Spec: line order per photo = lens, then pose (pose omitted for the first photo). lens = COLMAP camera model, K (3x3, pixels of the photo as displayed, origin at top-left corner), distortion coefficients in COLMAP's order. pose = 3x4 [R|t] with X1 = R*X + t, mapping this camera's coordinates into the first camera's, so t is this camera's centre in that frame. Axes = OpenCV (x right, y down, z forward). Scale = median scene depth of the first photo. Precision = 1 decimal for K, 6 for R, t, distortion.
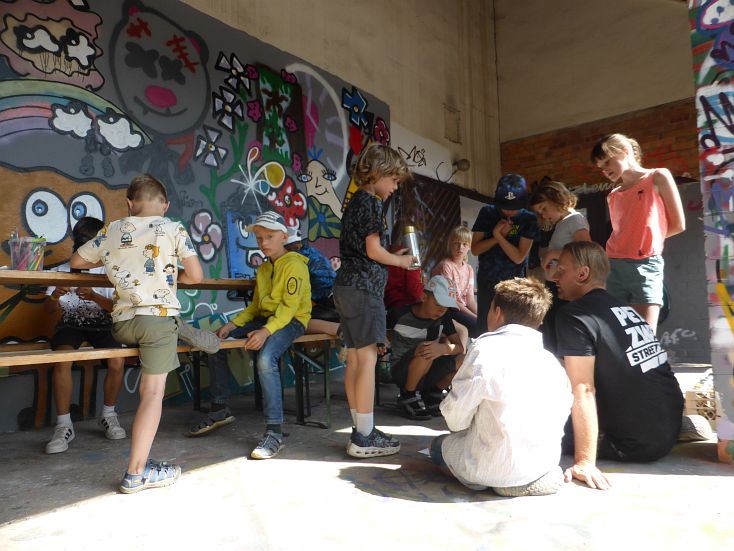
lens RADIAL K [[541.9, 0, 371.0], [0, 541.9, 276.7], [0, 0, 1]] dist [-0.022578, 0.036169]
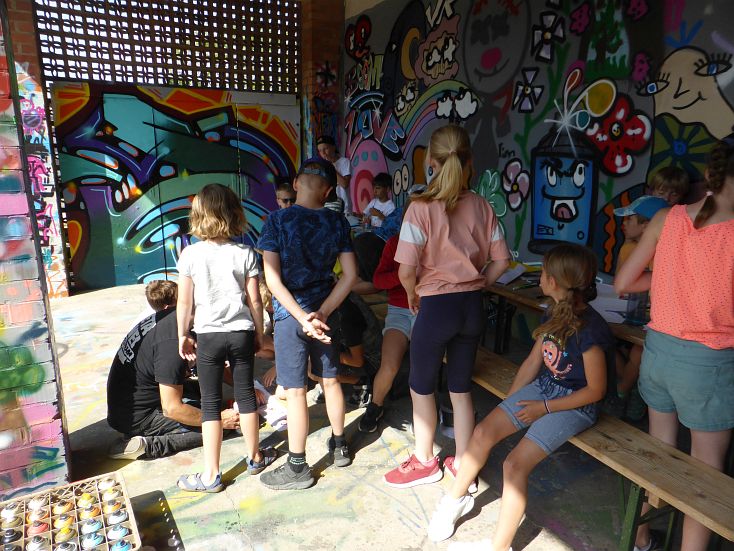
lens RADIAL K [[541.9, 0, 366.4], [0, 541.9, 279.2], [0, 0, 1]] dist [-0.022578, 0.036169]
pose [[-0.393134, 0.225538, -0.891391, 0.827984], [0.038571, 0.972642, 0.229085, -0.161170], [0.918672, 0.055680, -0.391077, 1.260514]]
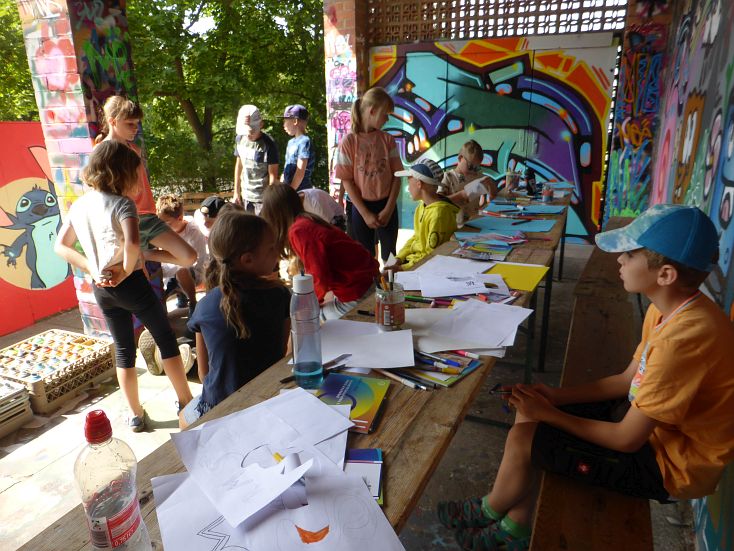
lens RADIAL K [[541.9, 0, 364.7], [0, 541.9, 274.8], [0, 0, 1]] dist [-0.022578, 0.036169]
pose [[-0.968323, 0.101052, -0.228338, 0.234159], [0.039347, 0.964778, 0.260107, -0.128759], [0.246580, 0.242884, -0.938193, 1.658340]]
